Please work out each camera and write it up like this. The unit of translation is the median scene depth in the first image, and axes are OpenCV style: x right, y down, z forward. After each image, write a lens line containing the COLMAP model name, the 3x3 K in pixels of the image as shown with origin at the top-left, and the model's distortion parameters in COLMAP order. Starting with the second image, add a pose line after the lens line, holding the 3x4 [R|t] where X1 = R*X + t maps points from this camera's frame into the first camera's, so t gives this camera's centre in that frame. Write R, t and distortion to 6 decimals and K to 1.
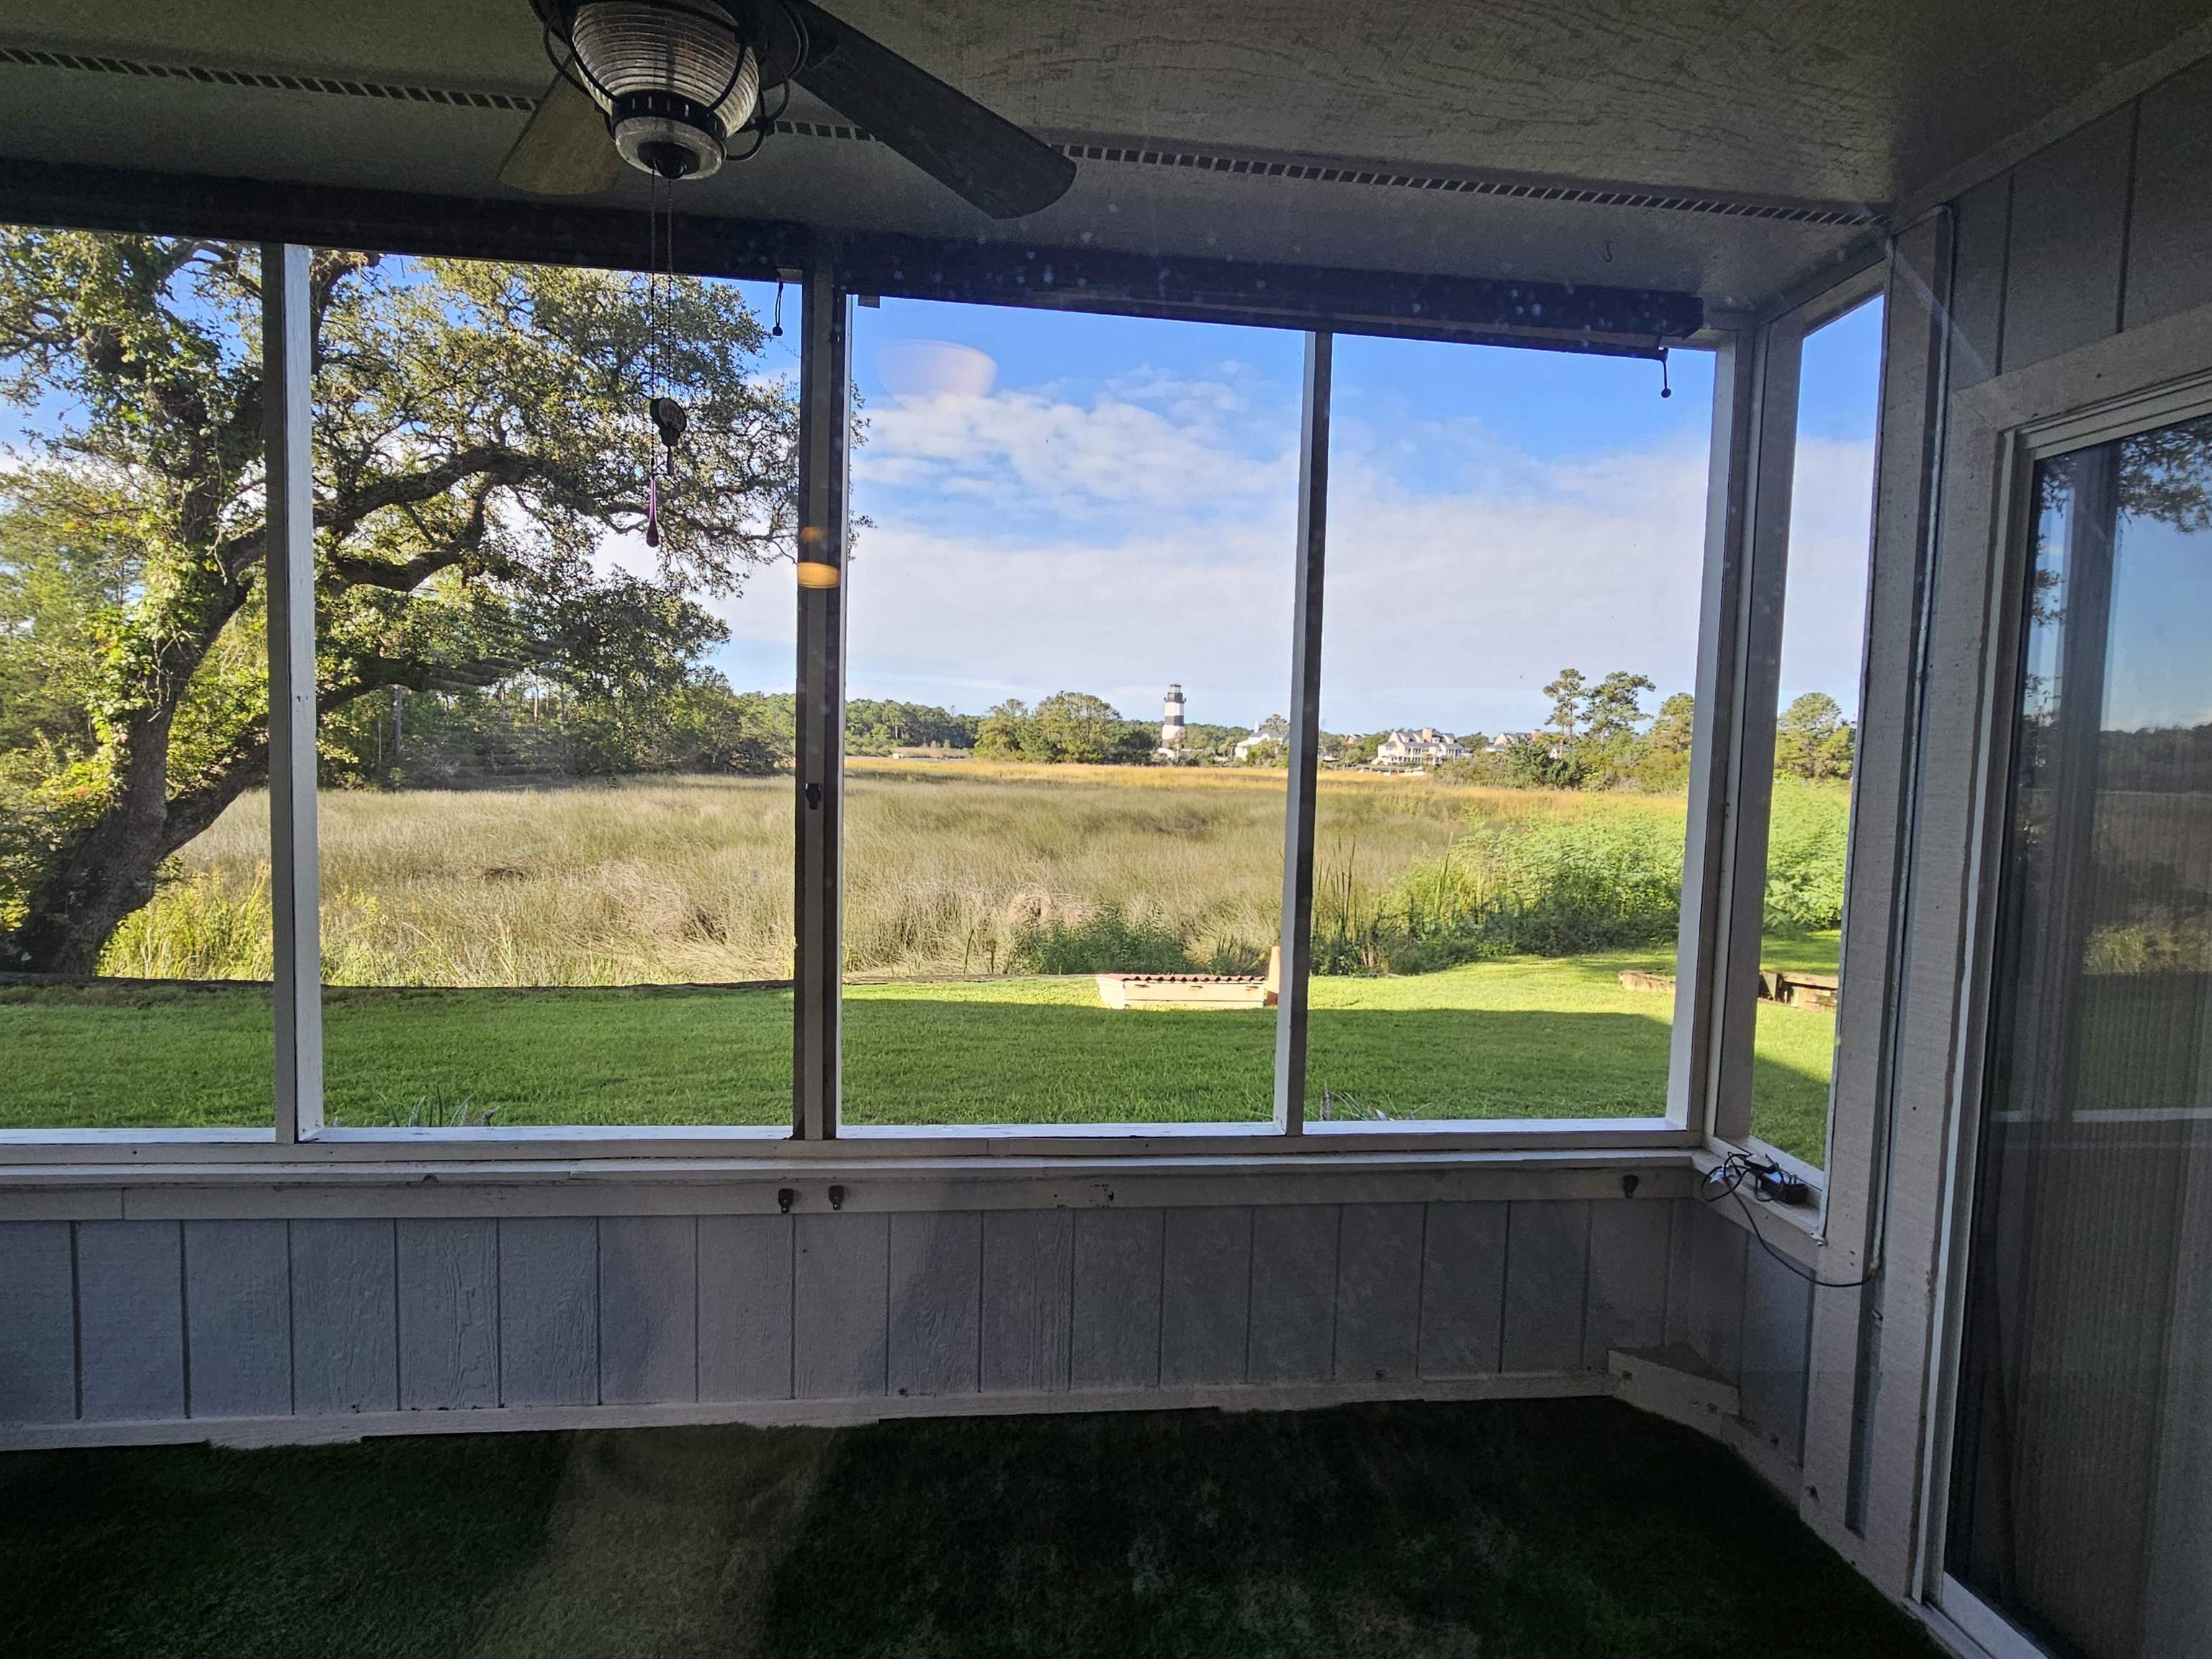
lens RADIAL K [[1165.9, 0, 1104.8], [0, 1165.9, 838.9], [0, 0, 1]] dist [-0.002575, 0.004583]
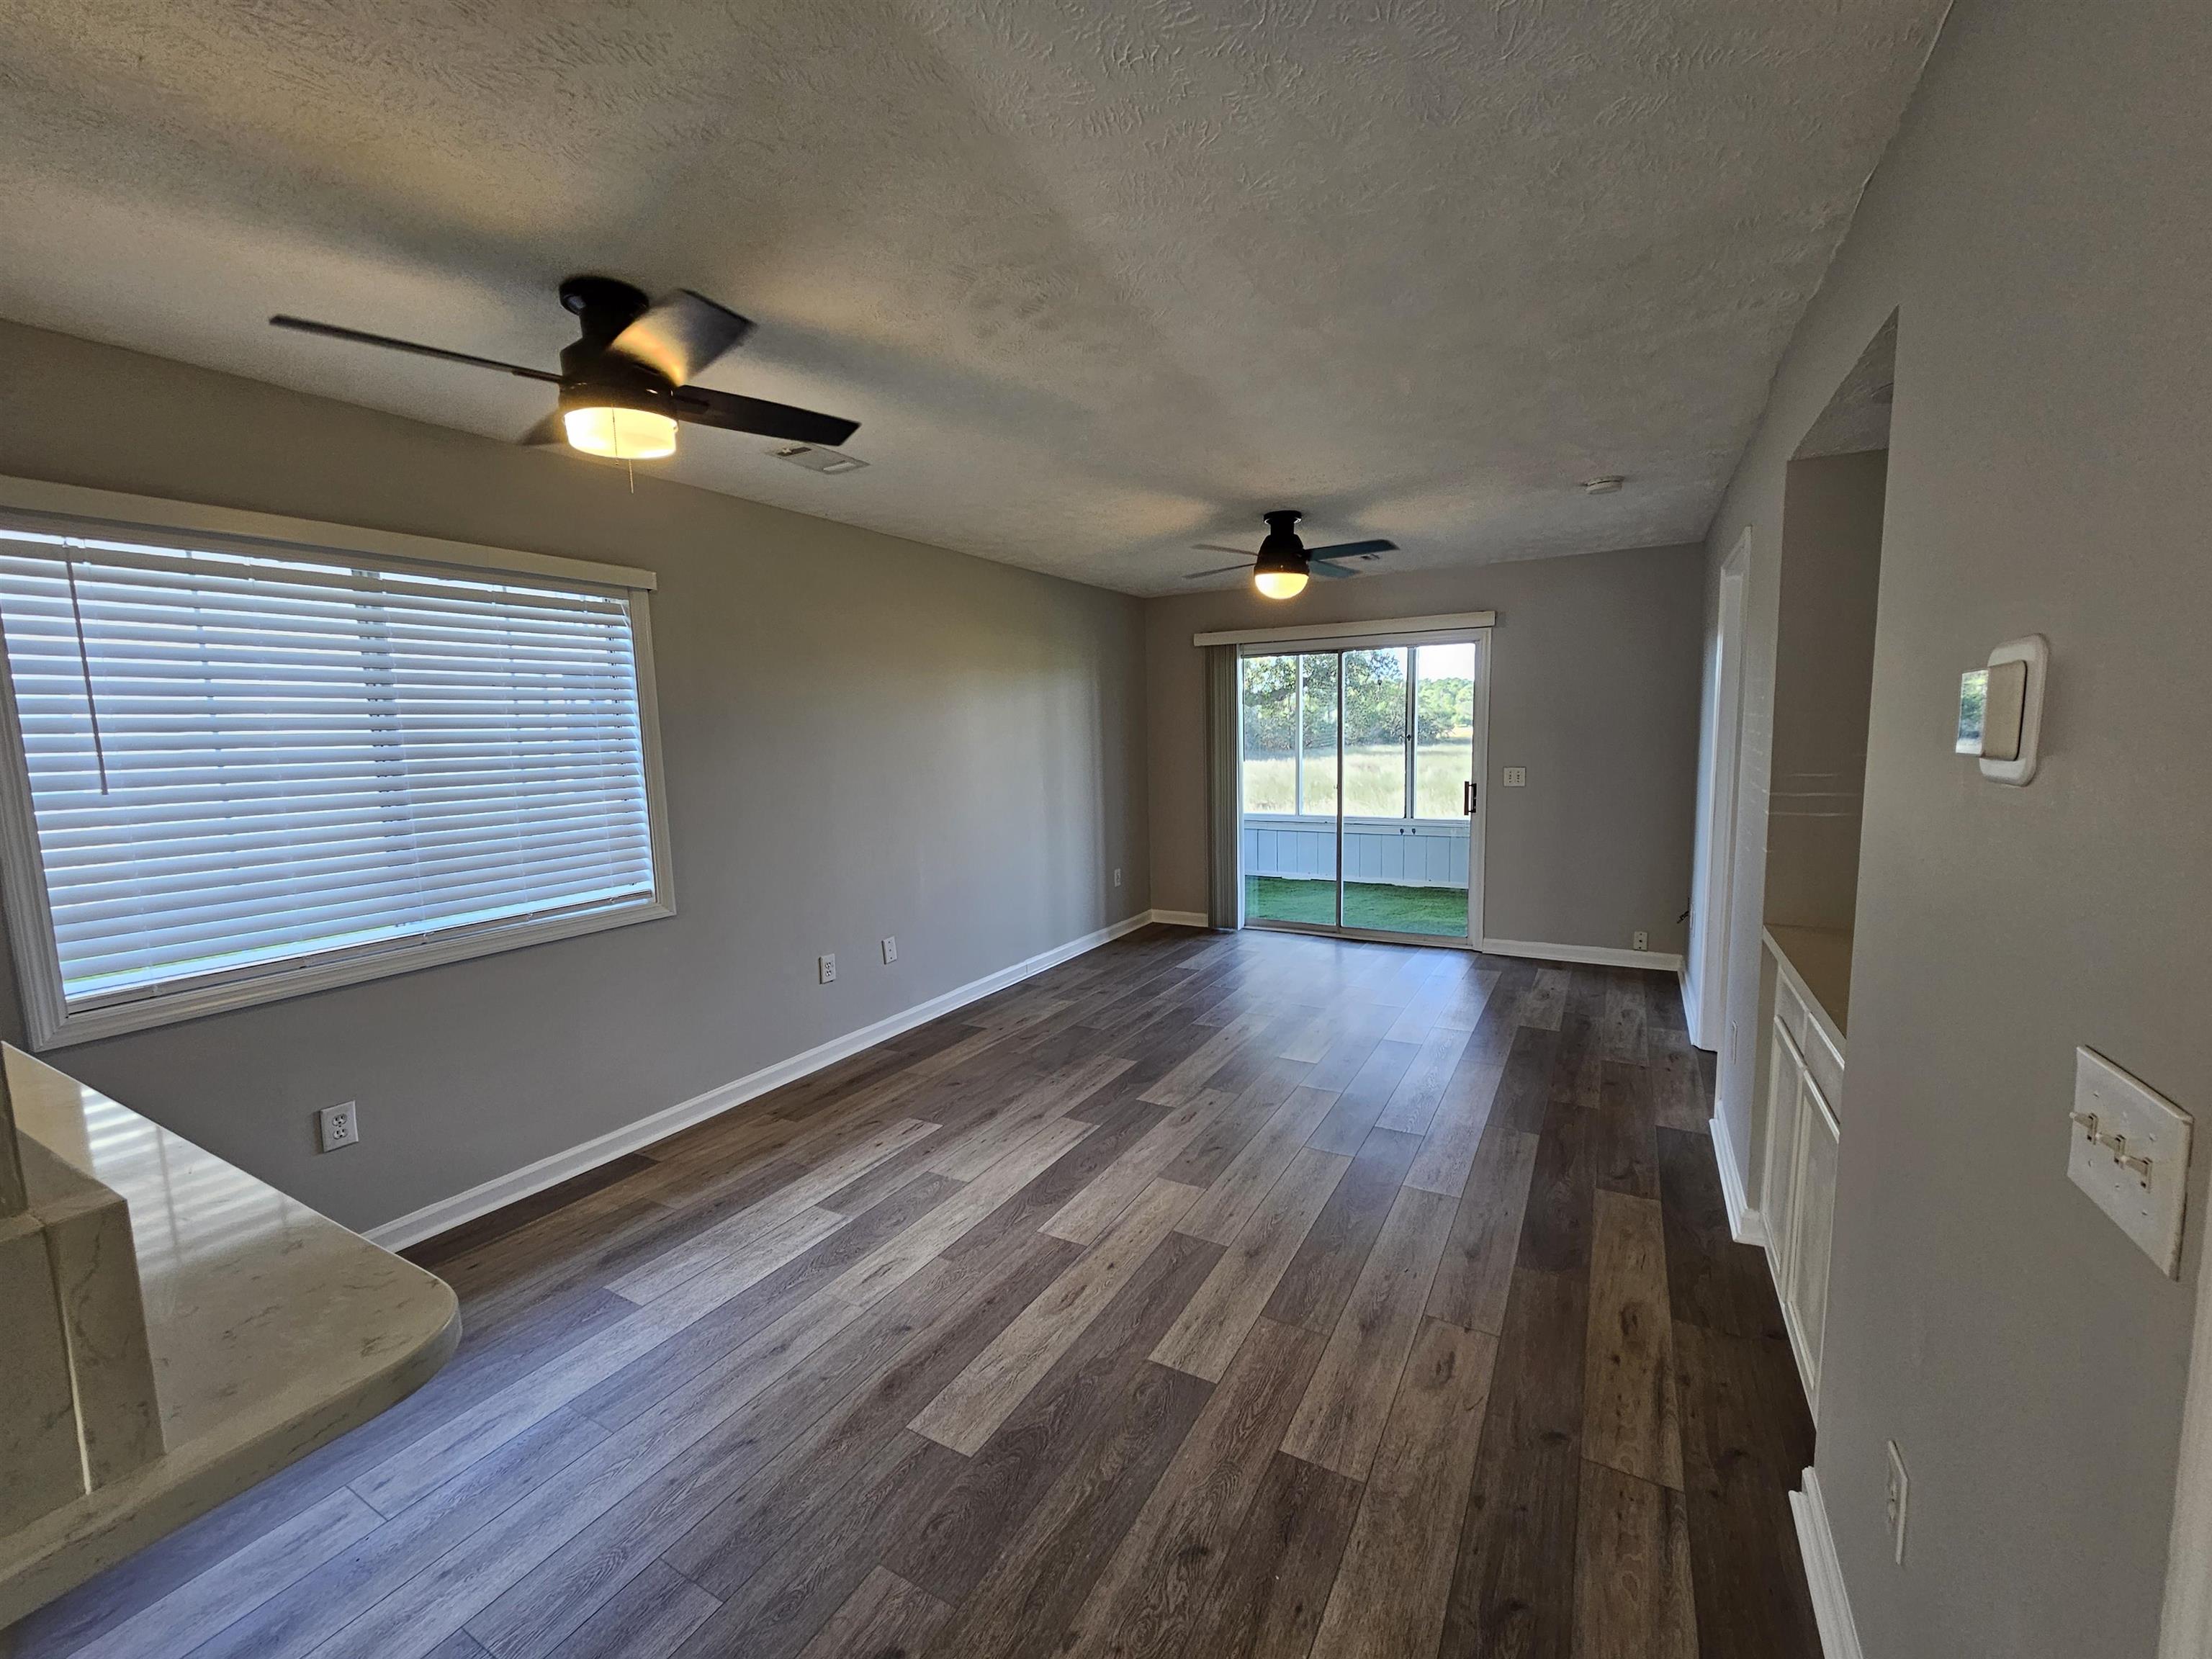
lens RADIAL K [[906.1, 0, 1112.7], [0, 906.1, 834.9], [0, 0, 1]] dist [0.001110, -0.001121]
pose [[0.813370, 0.026135, -0.581159, 0.361931], [-0.000318, 0.999010, 0.044480, 0.063086], [0.581746, -0.035994, 0.812573, -1.069017]]
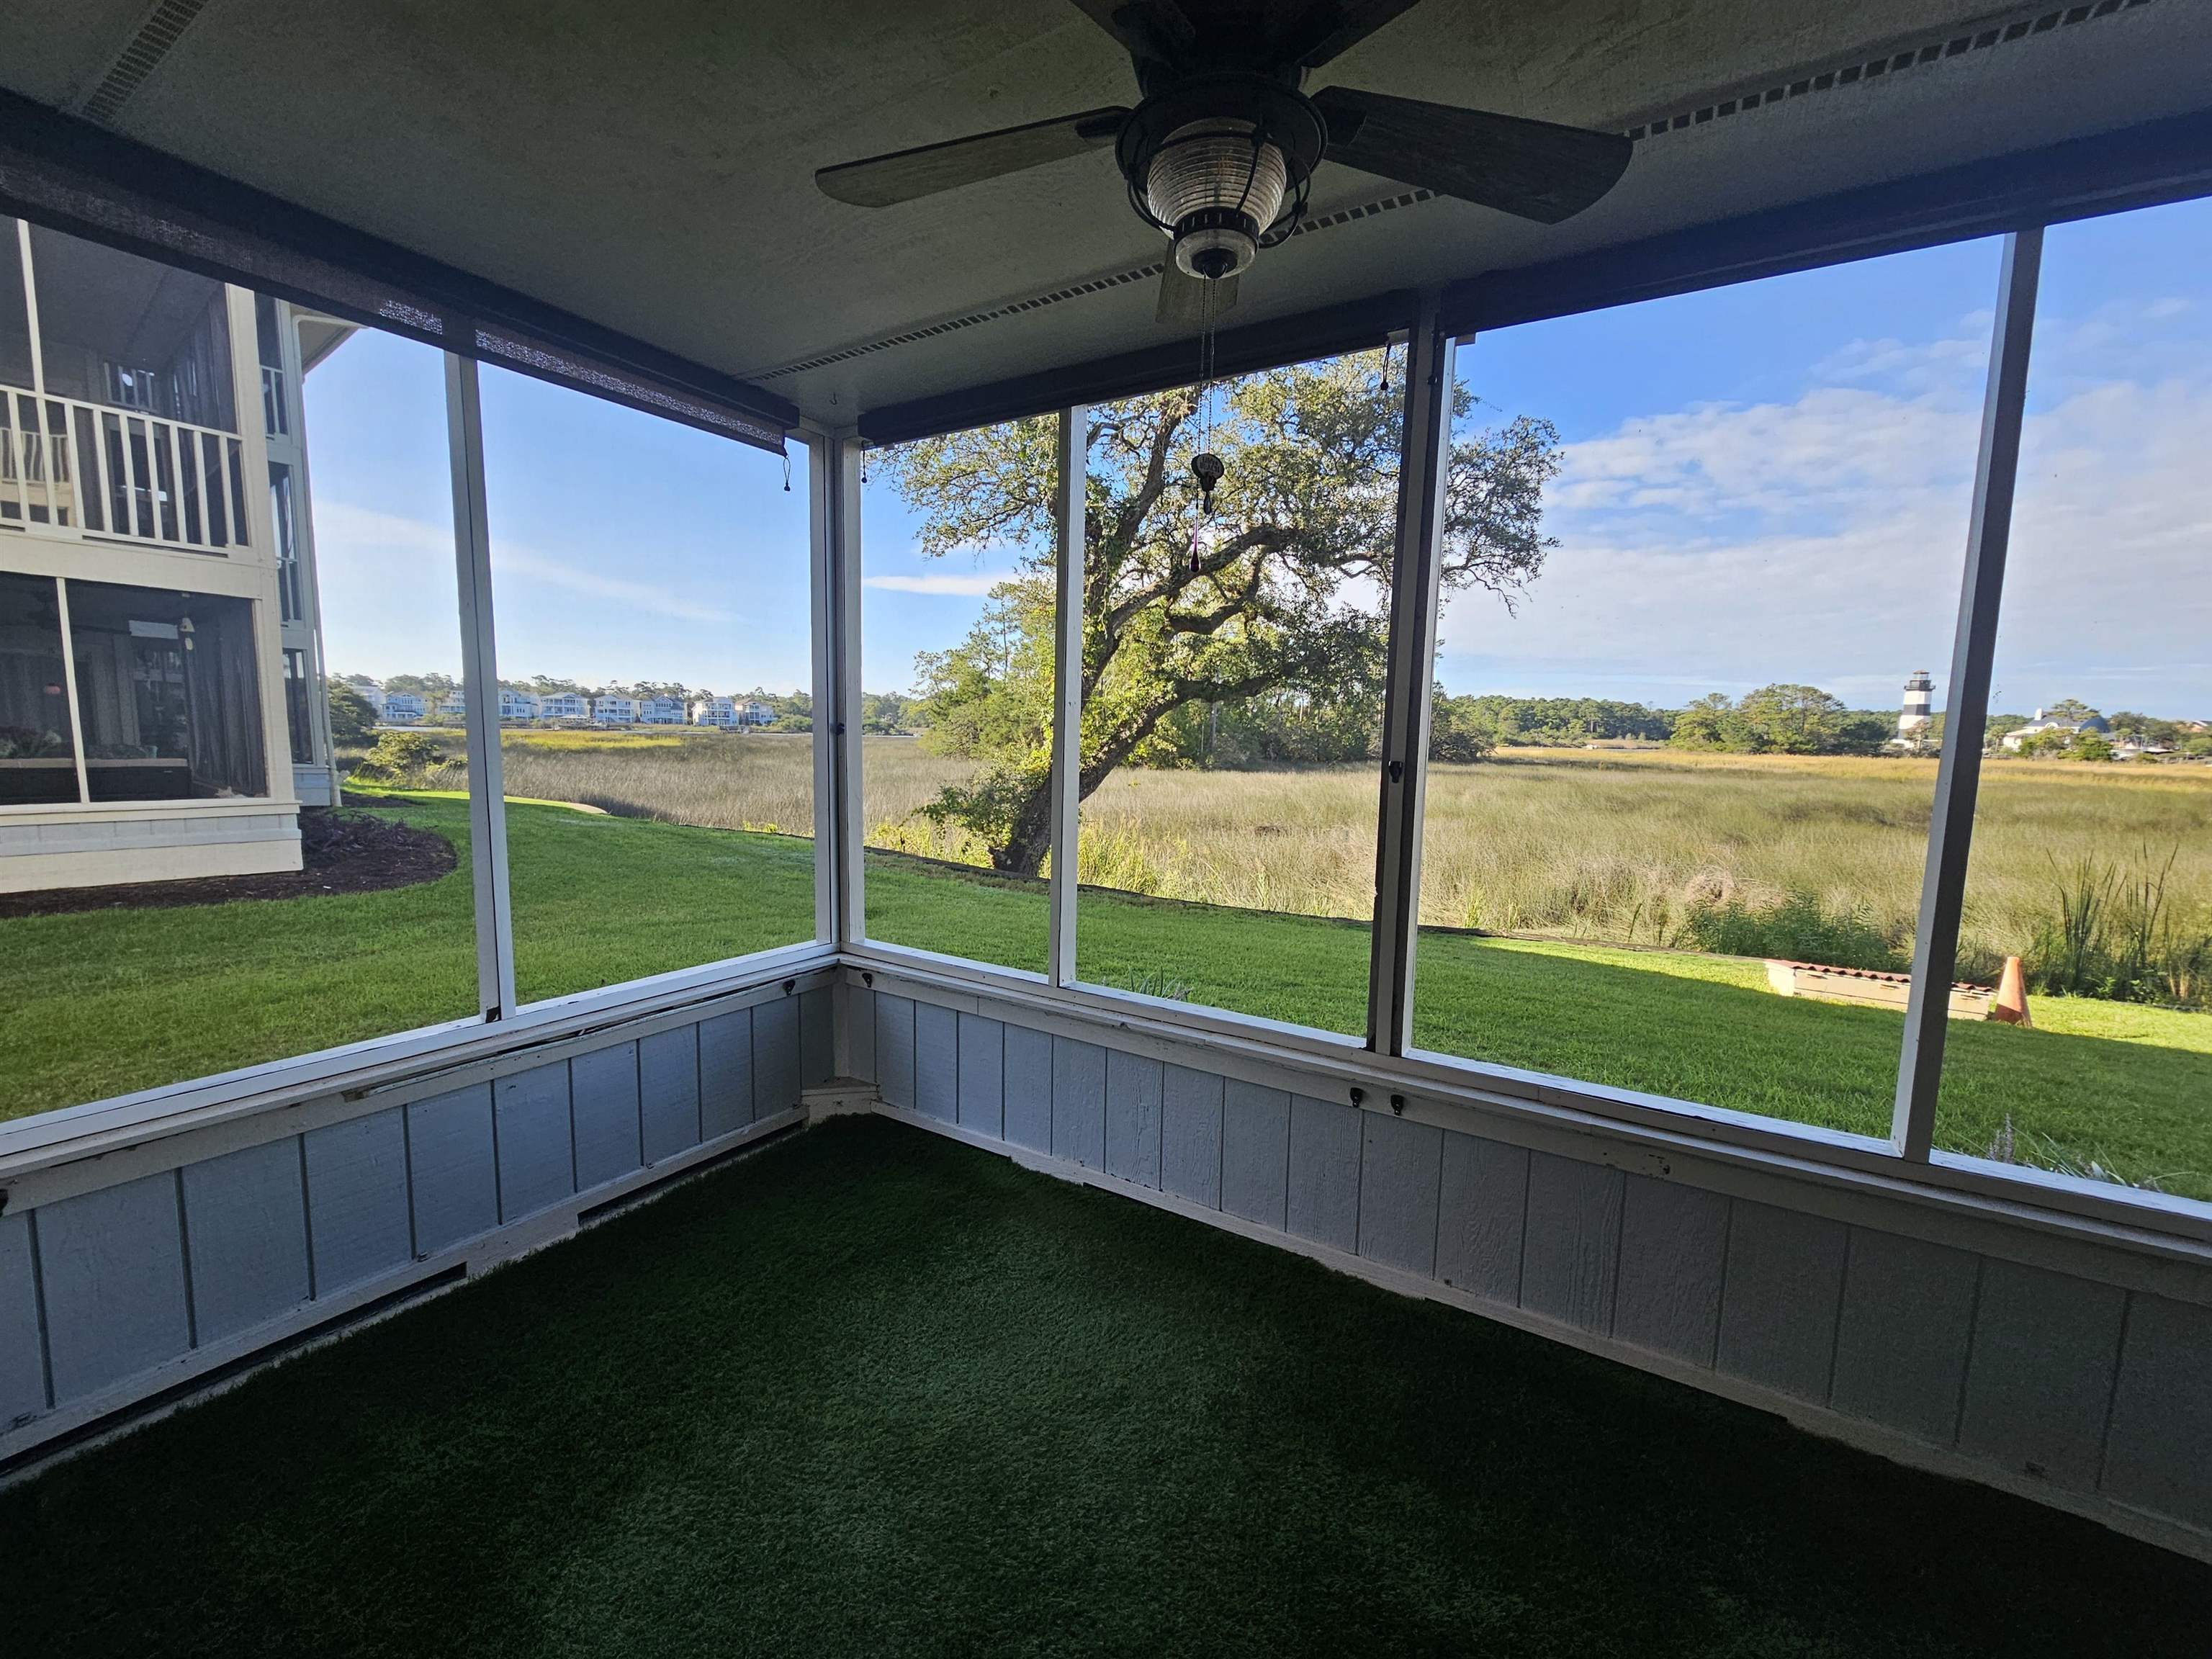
lens RADIAL K [[906.1, 0, 1100.7], [0, 906.1, 835.3], [0, 0, 1]] dist [0.001110, -0.001121]
pose [[0.783736, 0.059159, -0.618270, 0.035645], [-0.043280, 0.998236, 0.040653, 0.001432], [0.619584, -0.005102, 0.784914, 0.028069]]
